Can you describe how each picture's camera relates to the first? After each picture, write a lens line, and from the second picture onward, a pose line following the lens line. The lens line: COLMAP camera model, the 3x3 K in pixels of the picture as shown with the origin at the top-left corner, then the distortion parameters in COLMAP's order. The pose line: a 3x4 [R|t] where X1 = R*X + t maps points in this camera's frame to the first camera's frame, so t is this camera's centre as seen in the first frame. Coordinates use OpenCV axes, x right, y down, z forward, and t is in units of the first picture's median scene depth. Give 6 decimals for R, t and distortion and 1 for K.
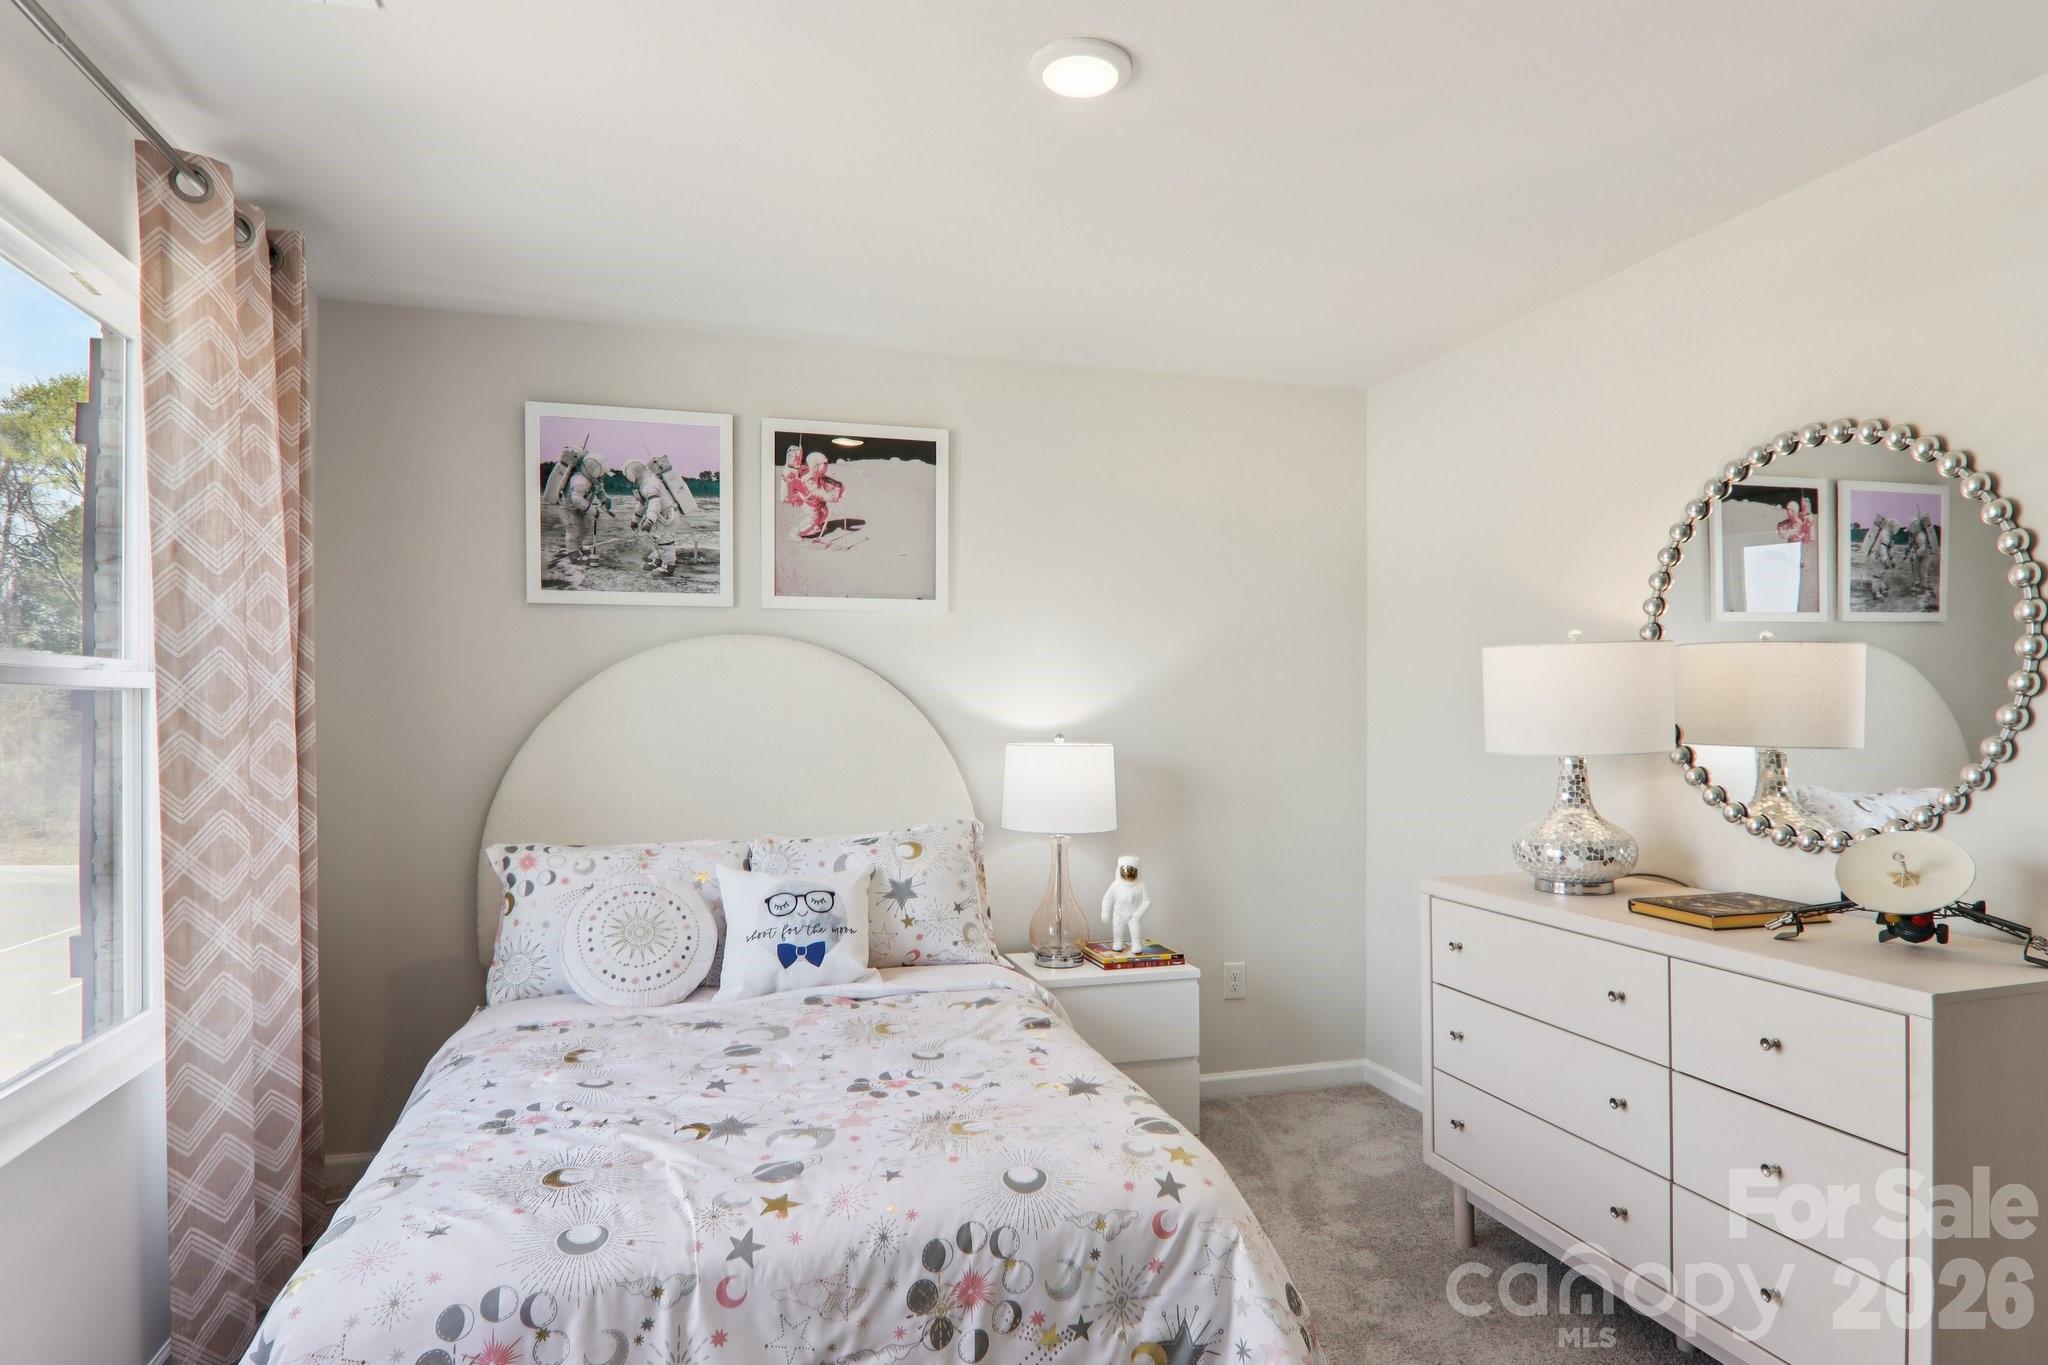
lens RADIAL K [[1154.9, 0, 1015.6], [0, 1154.9, 694.3], [0, 0, 1]] dist [0.000587, -0.010810]
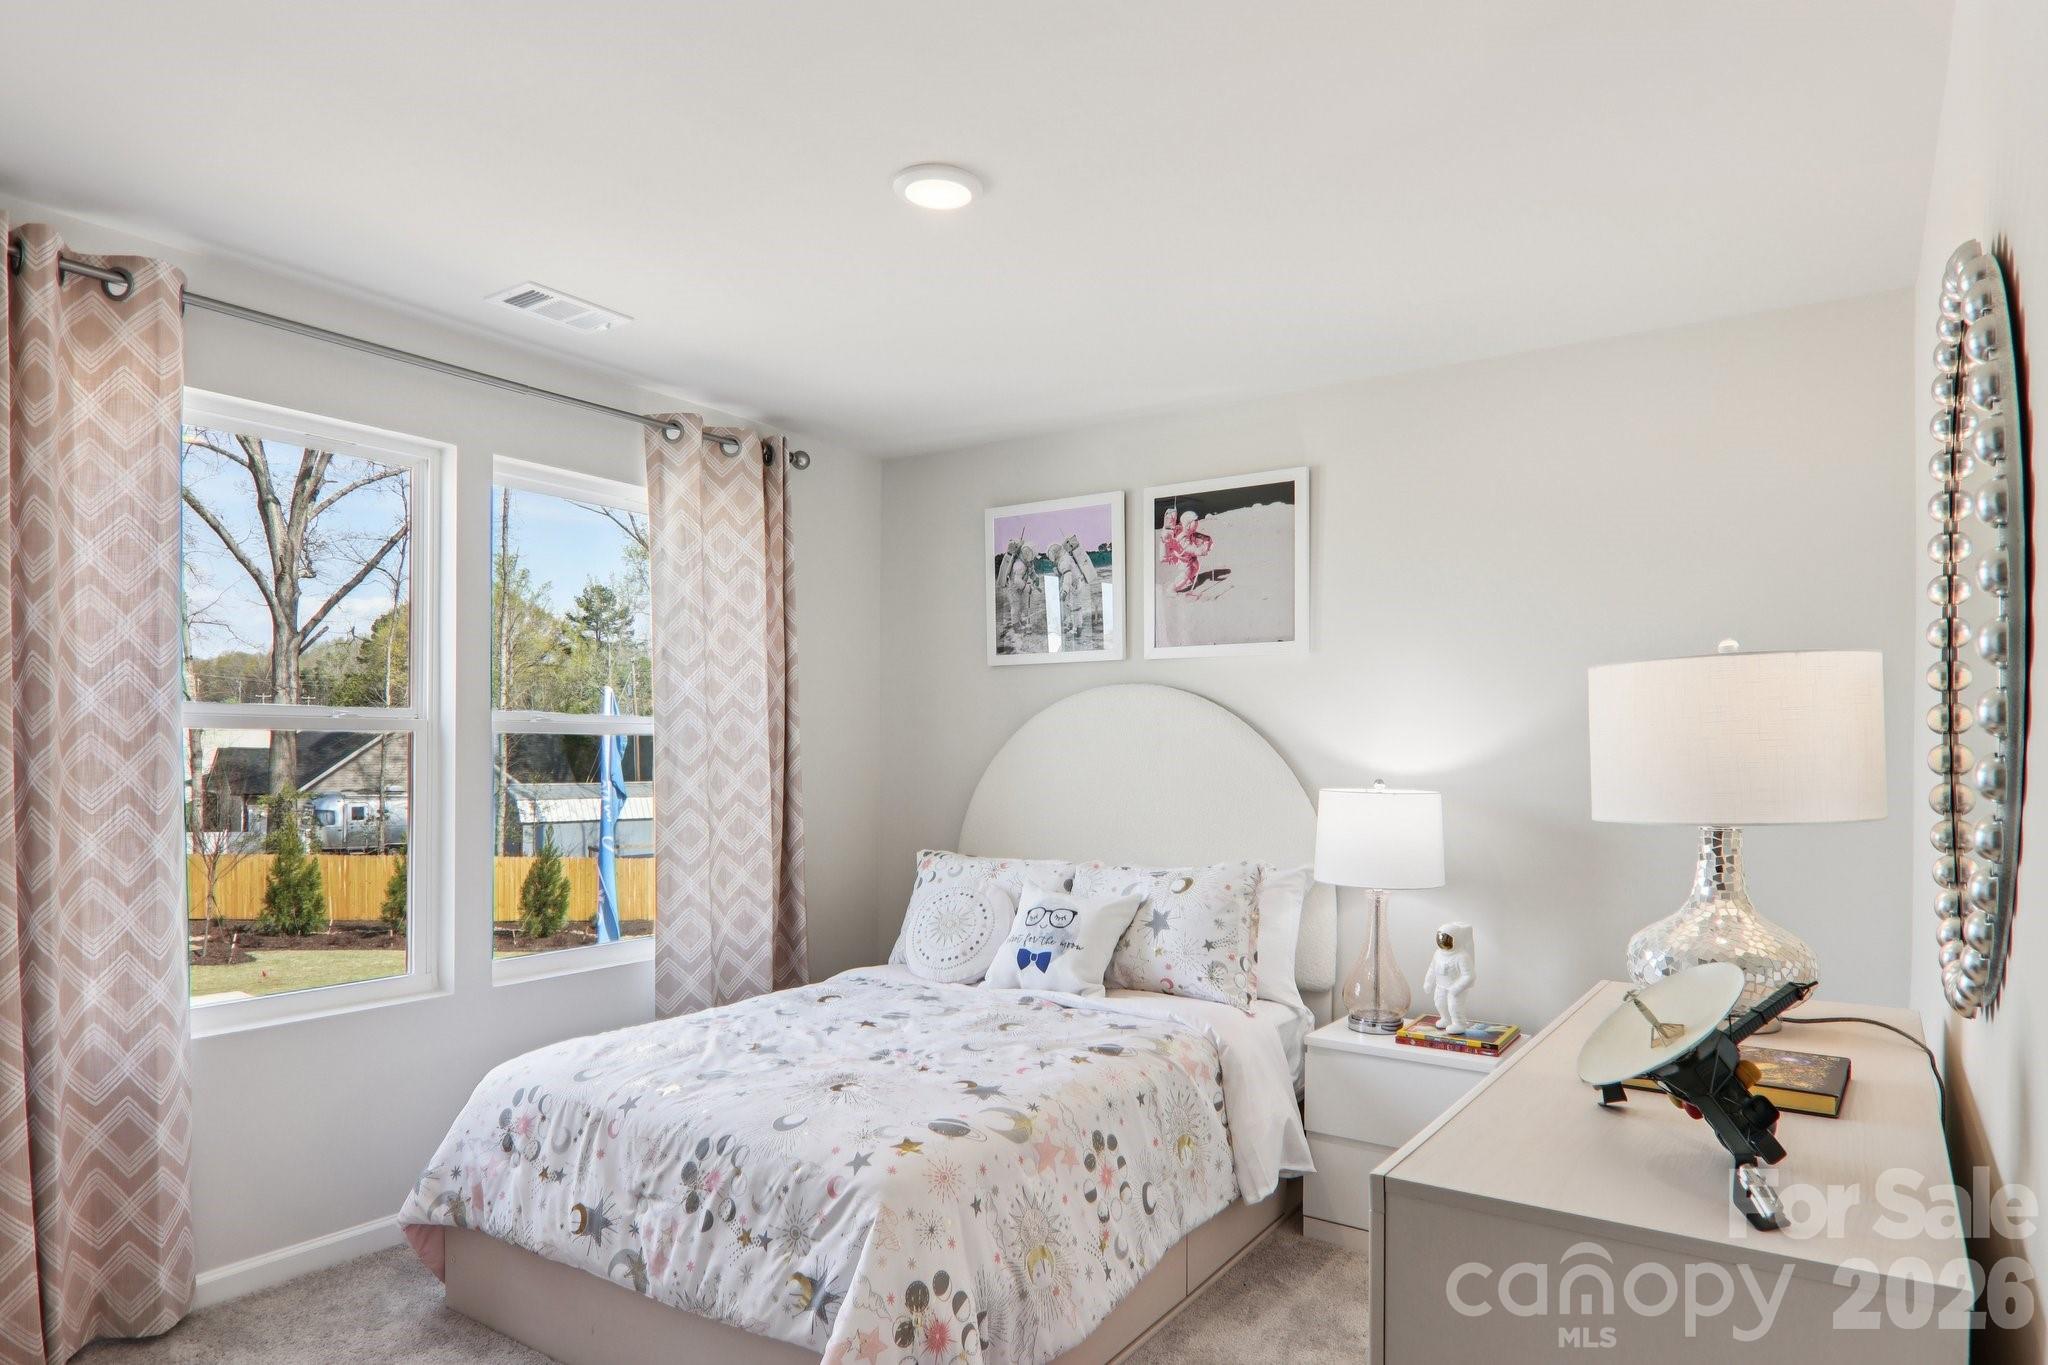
lens RADIAL K [[1154.9, 0, 996.5], [0, 1154.9, 738.9], [0, 0, 1]] dist [0.000587, -0.010810]
pose [[0.642487, -0.000927, -0.766296, 0.616180], [0.002581, 0.999996, 0.000953, 0.000371], [0.766292, -0.002590, 0.642487, 0.199854]]
